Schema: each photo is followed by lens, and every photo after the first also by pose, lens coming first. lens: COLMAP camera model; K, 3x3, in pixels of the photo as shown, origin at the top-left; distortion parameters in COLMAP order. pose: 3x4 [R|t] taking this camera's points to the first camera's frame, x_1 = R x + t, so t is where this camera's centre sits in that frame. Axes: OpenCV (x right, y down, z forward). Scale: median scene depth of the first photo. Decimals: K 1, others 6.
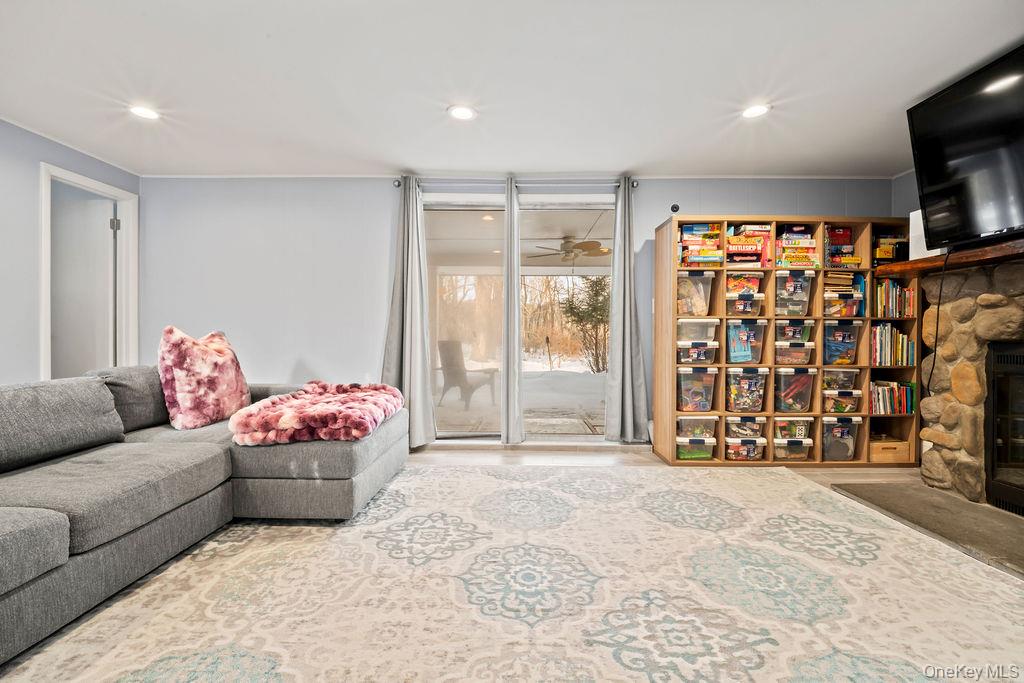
lens RADIAL K [[426.0, 0, 512.0], [0, 426.0, 341.5], [0, 0, 1]] dist [-0.001208, -0.000433]
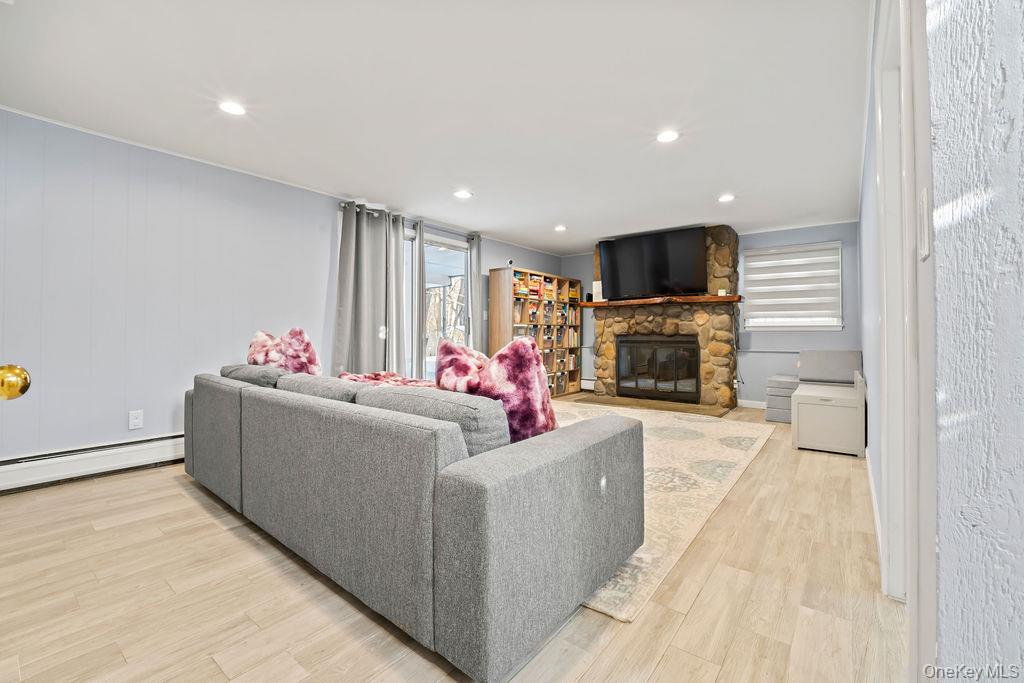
lens RADIAL K [[426.0, 0, 512.0], [0, 426.0, 341.5], [0, 0, 1]] dist [-0.001208, -0.000433]
pose [[0.622896, -0.019922, 0.782051, -1.010966], [0.015624, 0.999793, 0.013024, -0.004407], [-0.782149, 0.004106, 0.623078, -0.112058]]
